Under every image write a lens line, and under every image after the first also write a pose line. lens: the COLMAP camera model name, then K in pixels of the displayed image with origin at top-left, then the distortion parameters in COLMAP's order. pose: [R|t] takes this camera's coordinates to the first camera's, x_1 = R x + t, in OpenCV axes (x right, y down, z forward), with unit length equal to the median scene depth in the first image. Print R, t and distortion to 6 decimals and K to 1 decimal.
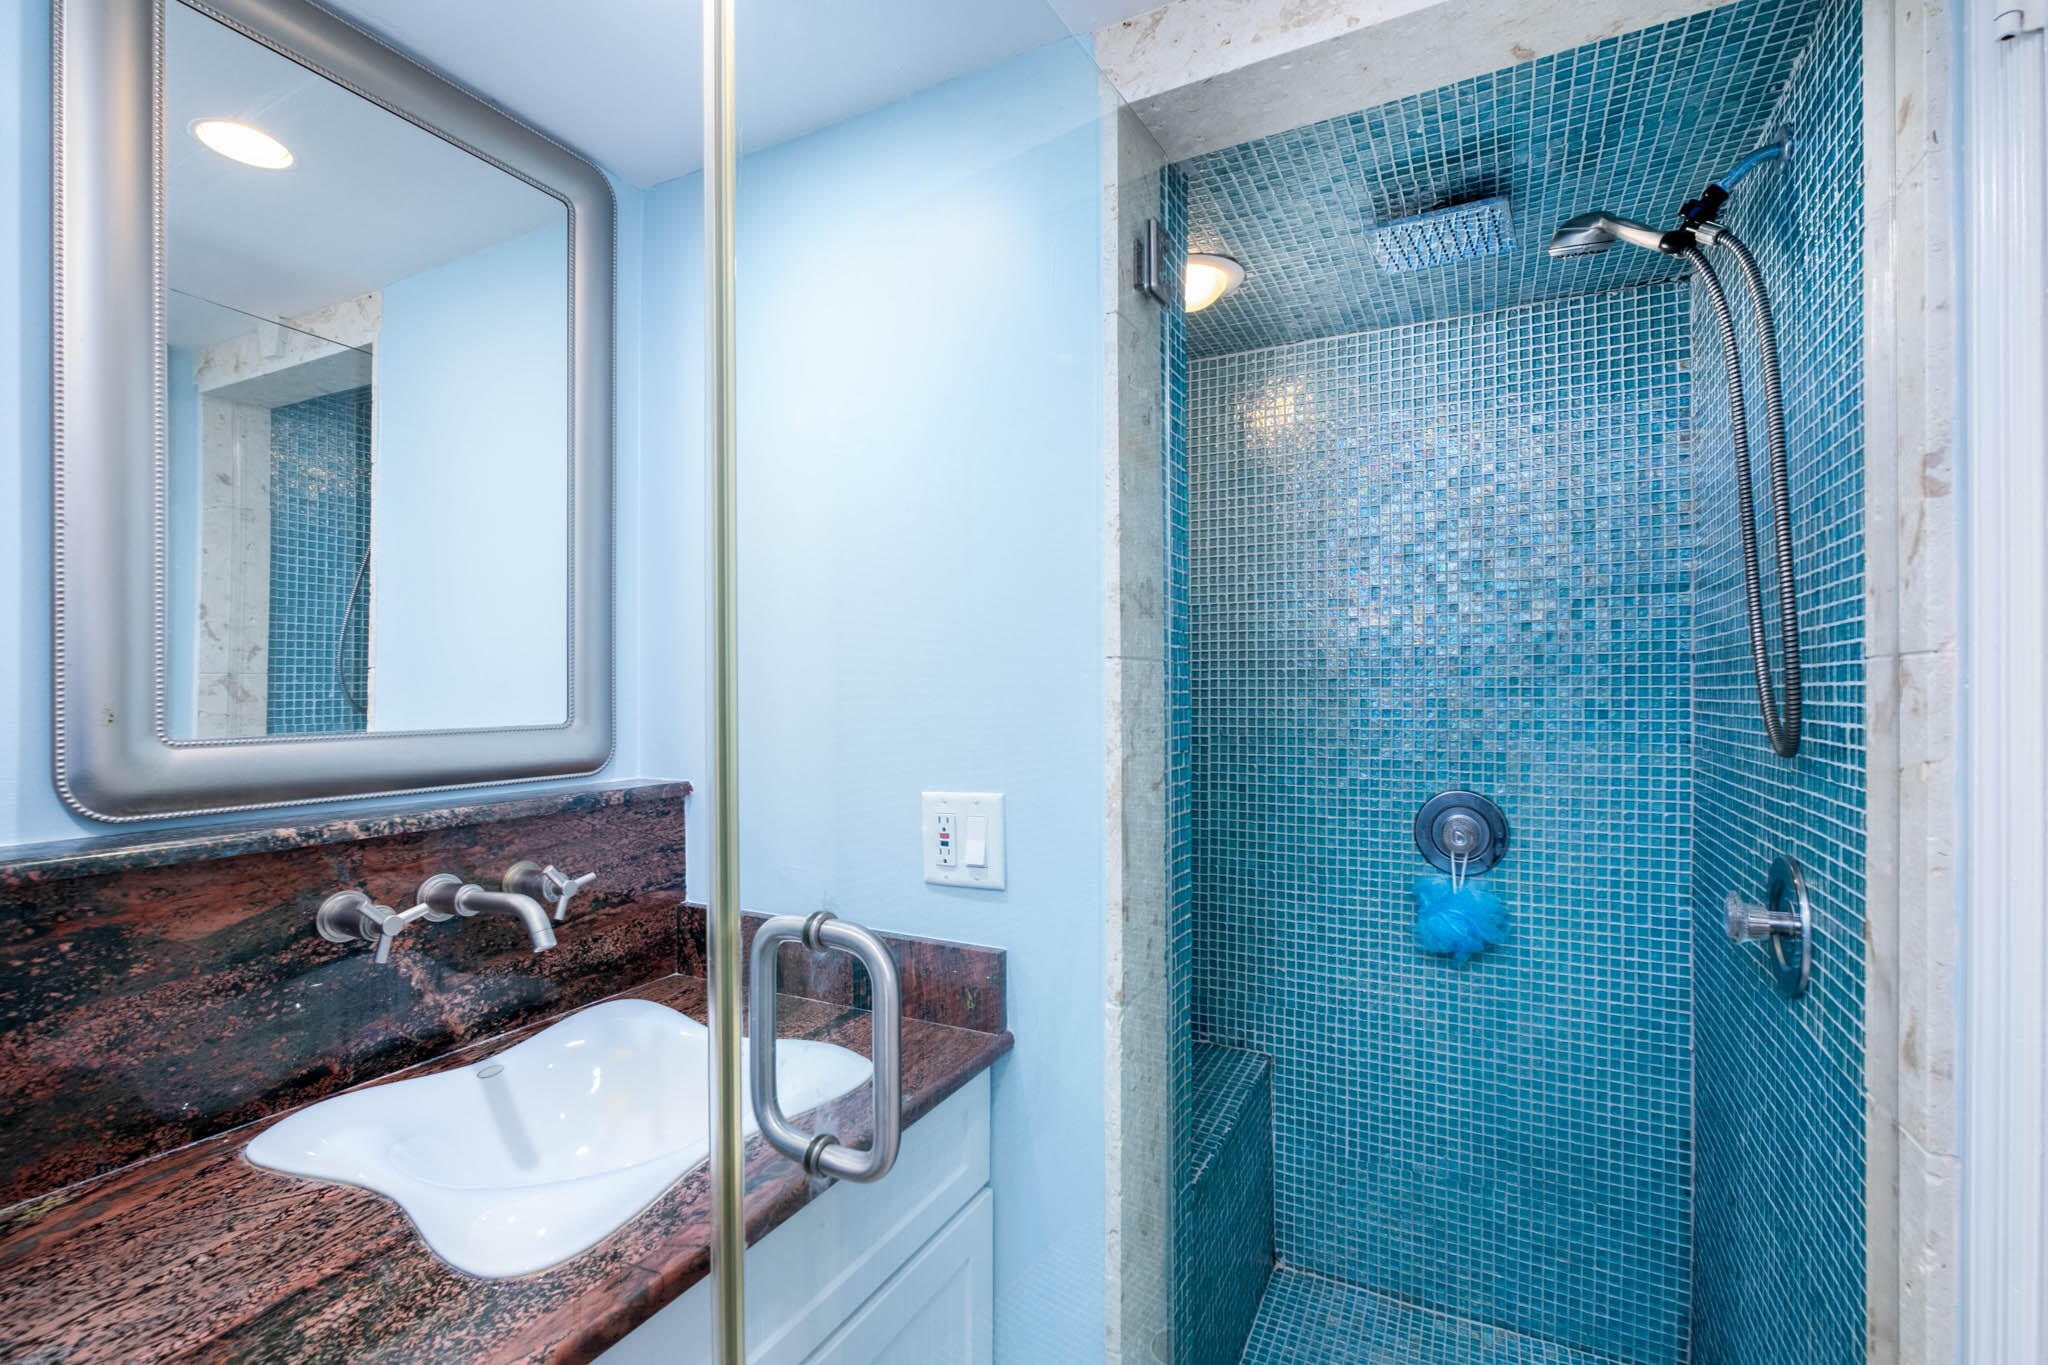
lens RADIAL K [[907.5, 0, 1024.0], [0, 907.5, 682.5], [0, 0, 1]] dist [0.000376, 0.000385]
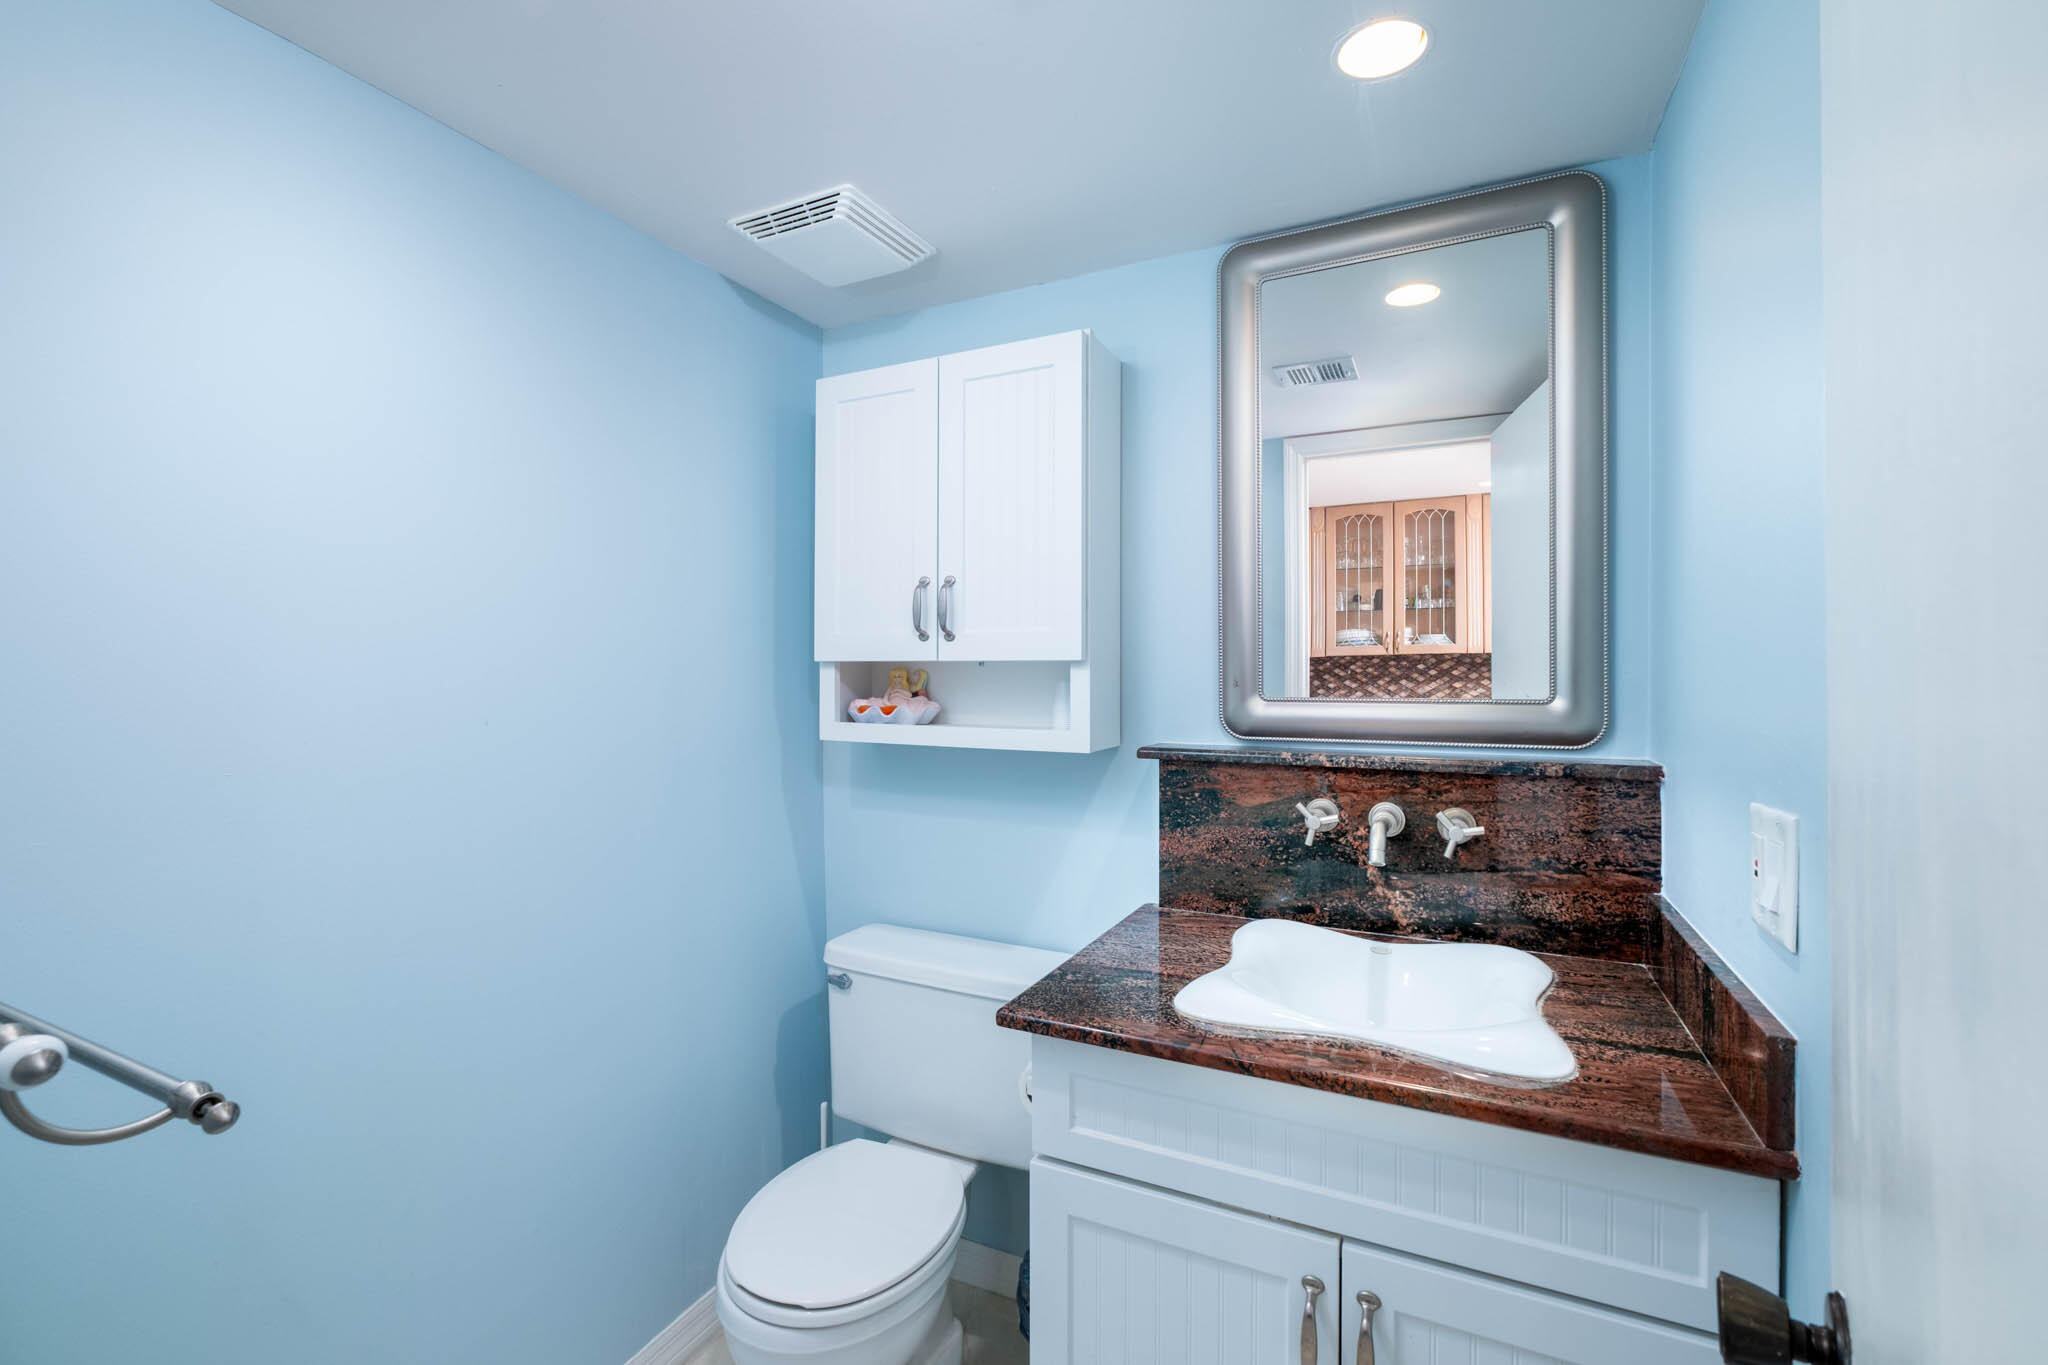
lens RADIAL K [[907.5, 0, 1024.0], [0, 907.5, 682.5], [0, 0, 1]] dist [0.000376, 0.000385]
pose [[0.012303, 0.013694, -0.999831, 0.714998], [0.008652, 0.999867, 0.013801, 0.005454], [0.999887, -0.008821, 0.012182, 0.431362]]
